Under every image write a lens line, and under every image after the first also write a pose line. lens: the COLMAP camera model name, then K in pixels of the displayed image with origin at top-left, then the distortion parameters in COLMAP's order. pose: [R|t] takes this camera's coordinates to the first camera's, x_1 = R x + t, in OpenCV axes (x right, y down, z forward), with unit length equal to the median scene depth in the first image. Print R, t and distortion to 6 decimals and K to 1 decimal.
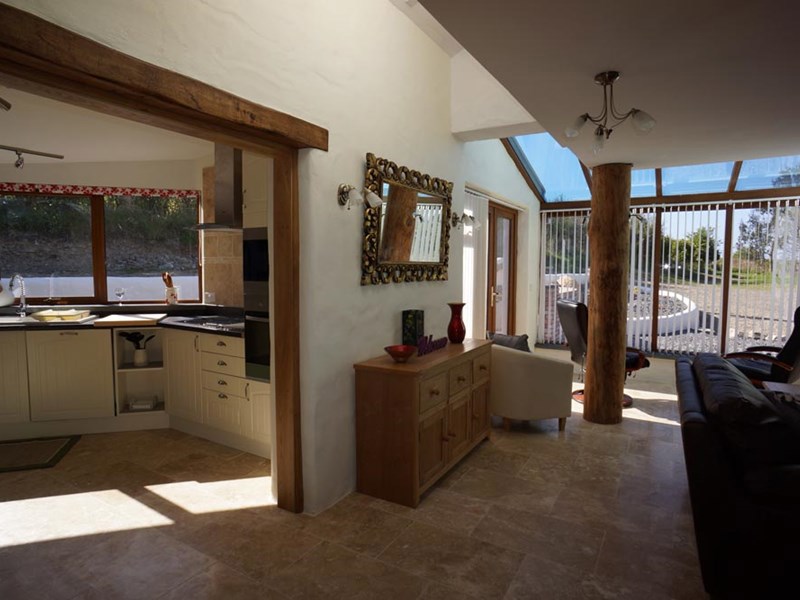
lens RADIAL K [[474.3, 0, 395.4], [0, 474.3, 296.6], [0, 0, 1]] dist [-0.079429, 0.054602]
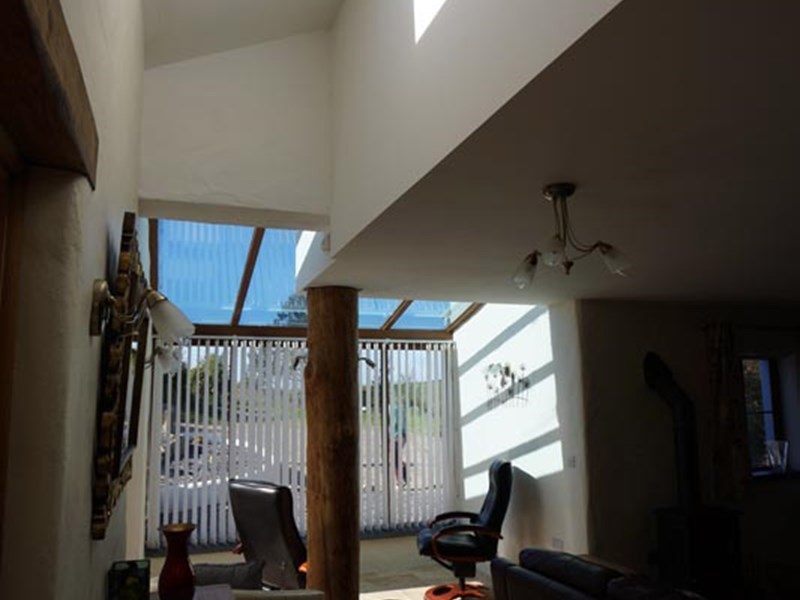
lens RADIAL K [[632.4, 0, 398.3], [0, 632.4, 309.1], [0, 0, 1]] dist [-0.078551, 0.044478]
pose [[0.627399, 0.097352, 0.772589, -0.228365], [0.063051, 0.982546, -0.175010, -0.073537], [-0.776141, 0.158514, 0.610310, 0.334725]]
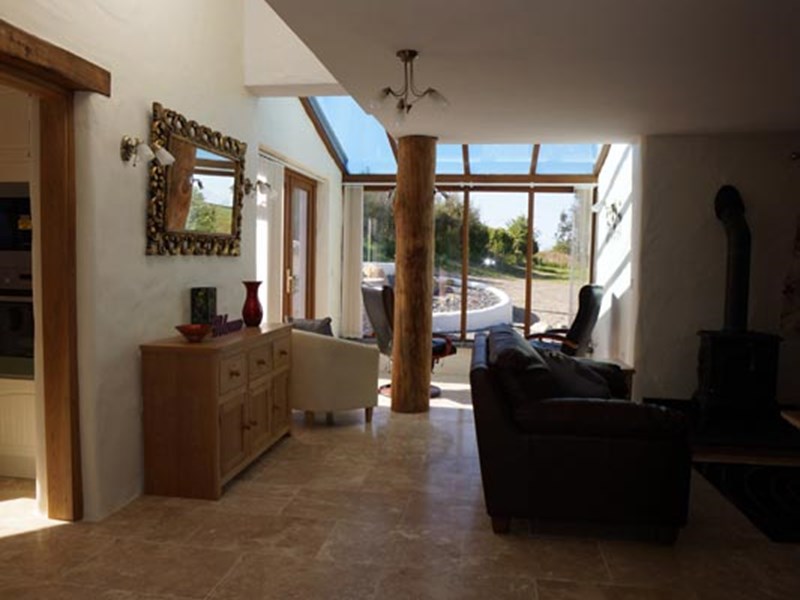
lens RADIAL K [[632.4, 0, 398.3], [0, 632.4, 309.1], [0, 0, 1]] dist [-0.078551, 0.044478]
pose [[0.925047, -0.014501, 0.379575, -0.056976], [0.007978, 0.999792, 0.018752, 0.040285], [-0.379768, -0.014318, 0.924971, -0.163716]]
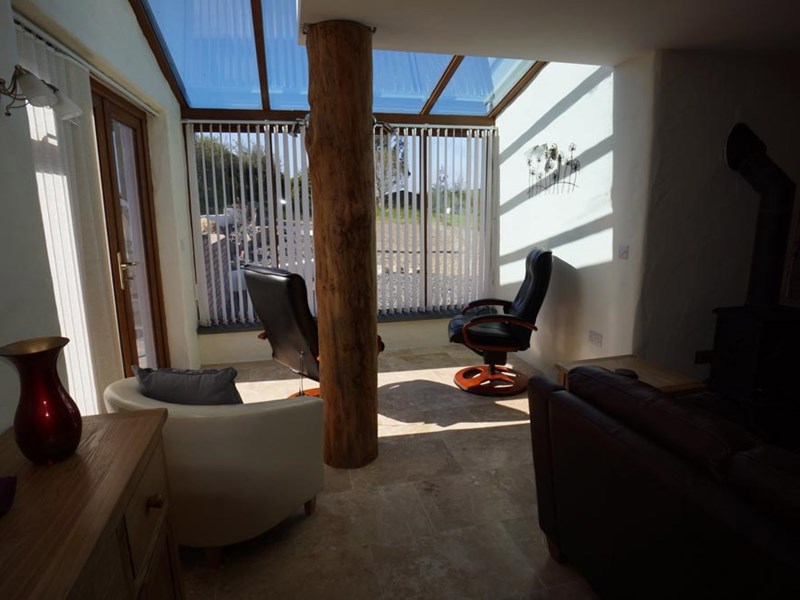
lens RADIAL K [[474.3, 0, 395.4], [0, 474.3, 296.6], [0, 0, 1]] dist [-0.079429, 0.054602]
pose [[0.714782, -0.147237, 0.683672, 0.085128], [0.057041, 0.986603, 0.152841, -0.046230], [-0.697017, -0.070251, 0.713605, 0.540719]]
